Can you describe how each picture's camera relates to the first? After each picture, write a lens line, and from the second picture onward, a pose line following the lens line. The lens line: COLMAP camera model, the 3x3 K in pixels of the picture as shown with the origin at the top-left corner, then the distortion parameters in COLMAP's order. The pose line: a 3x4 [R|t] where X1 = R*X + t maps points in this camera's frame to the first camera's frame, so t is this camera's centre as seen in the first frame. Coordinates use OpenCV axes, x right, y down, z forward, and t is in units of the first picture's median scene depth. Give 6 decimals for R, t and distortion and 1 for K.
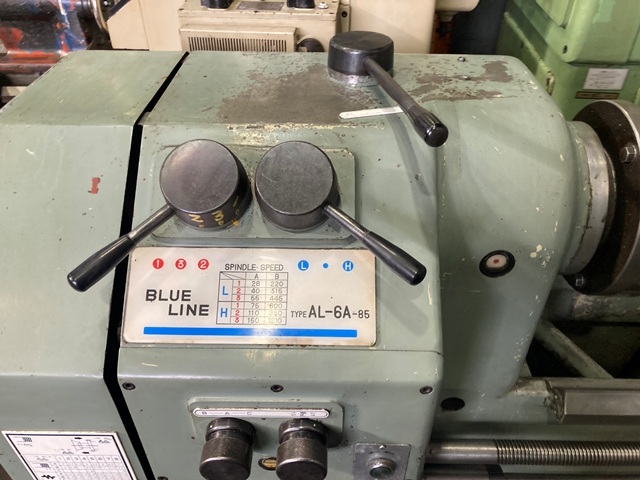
lens RADIAL K [[522.1, 0, 315.7], [0, 522.1, 241.1], [0, 0, 1]] dist [0.040111, -0.054369]
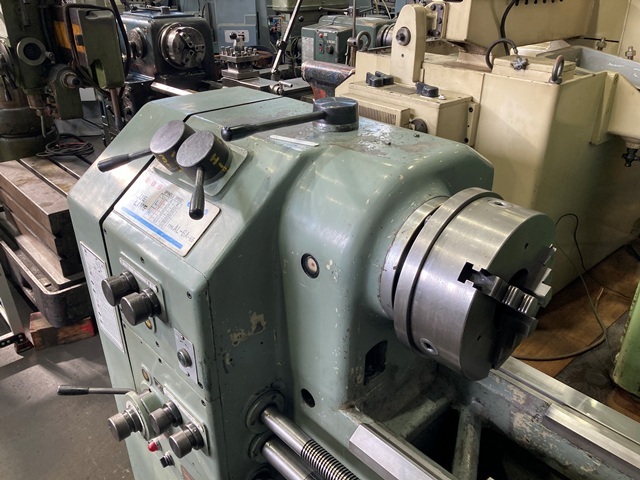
lens RADIAL K [[522.1, 0, 315.7], [0, 522.1, 241.1], [0, 0, 1]] dist [0.040111, -0.054369]
pose [[0.703025, 0.333317, -0.628217, 1.250074], [-0.441673, 0.896989, -0.018346, 0.006826], [0.557388, 0.290364, 0.777822, -0.030241]]
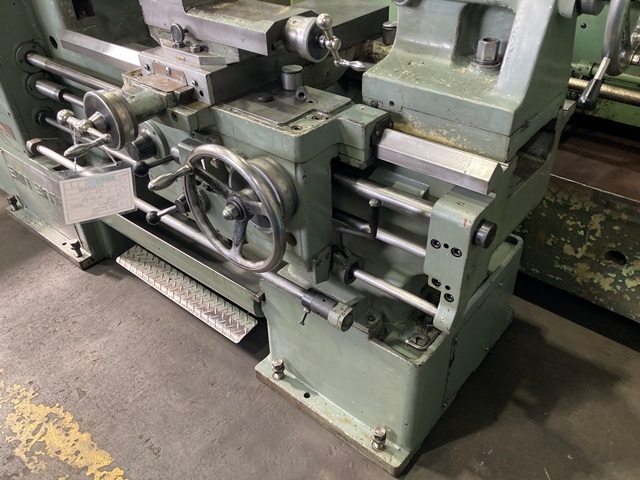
lens RADIAL K [[520.9, 0, 321.7], [0, 520.9, 237.4], [0, 0, 1]] dist [0.014705, -0.006469]
pose [[0.784416, 0.357676, -0.506714, 3.091311], [-0.361146, 0.927587, 0.095688, 0.597288], [0.504247, 0.107938, 0.856787, -0.085469]]
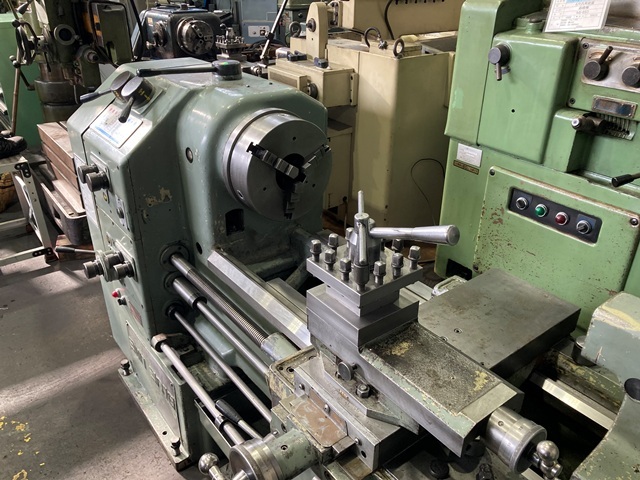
lens RADIAL K [[522.1, 0, 315.7], [0, 522.1, 241.1], [0, 0, 1]] dist [0.040111, -0.054369]
pose [[0.624978, 0.366819, -0.689091, 2.513605], [-0.486874, 0.873163, 0.023231, 0.053567], [0.610211, 0.320981, 0.724302, -0.169235]]
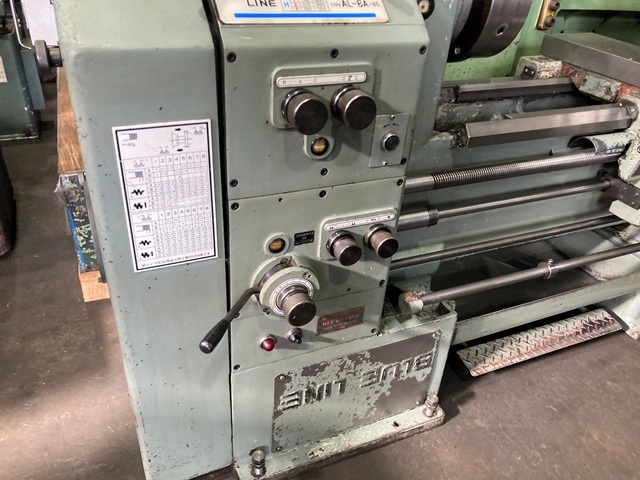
lens RADIAL K [[518.0, 0, 308.4], [0, 518.0, 239.7], [0, 0, 1]] dist [0.048676, -0.042941]
pose [[0.908878, -0.170785, 0.380491, -0.681056], [0.198937, 0.979365, -0.035608, 0.727853], [-0.366558, 0.108057, 0.924099, -0.189388]]
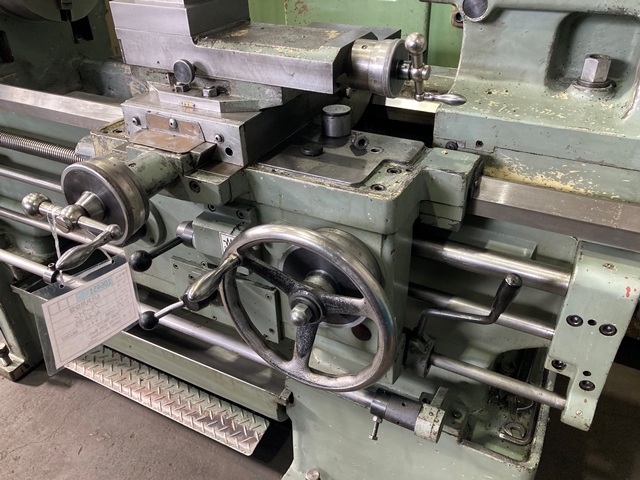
lens RADIAL K [[525.6, 0, 318.3], [0, 525.6, 234.1], [0, 0, 1]] dist [0.008905, 0.010240]
pose [[0.892552, 0.228465, -0.388786, 2.534210], [-0.257448, 0.966009, -0.023373, 0.626028], [0.370231, 0.120954, 0.921032, 0.066277]]
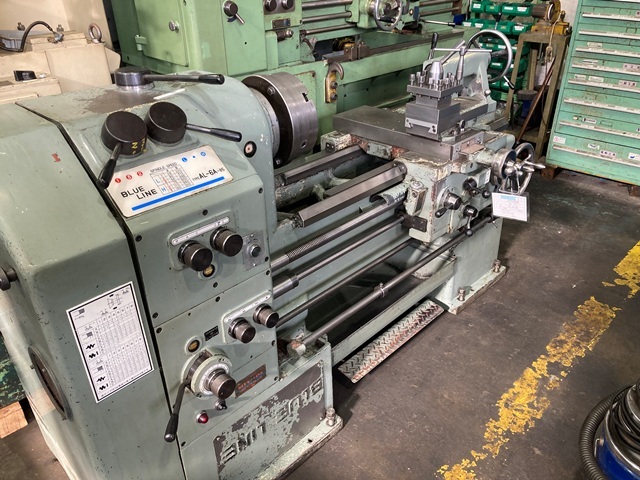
lens RADIAL K [[522.1, 0, 315.7], [0, 522.1, 241.1], [0, 0, 1]] dist [0.040111, -0.054369]
pose [[0.689857, -0.367026, 0.624010, -0.992899], [0.459000, 0.888309, 0.015045, 0.497285], [-0.559836, 0.276041, 0.781271, -0.740771]]
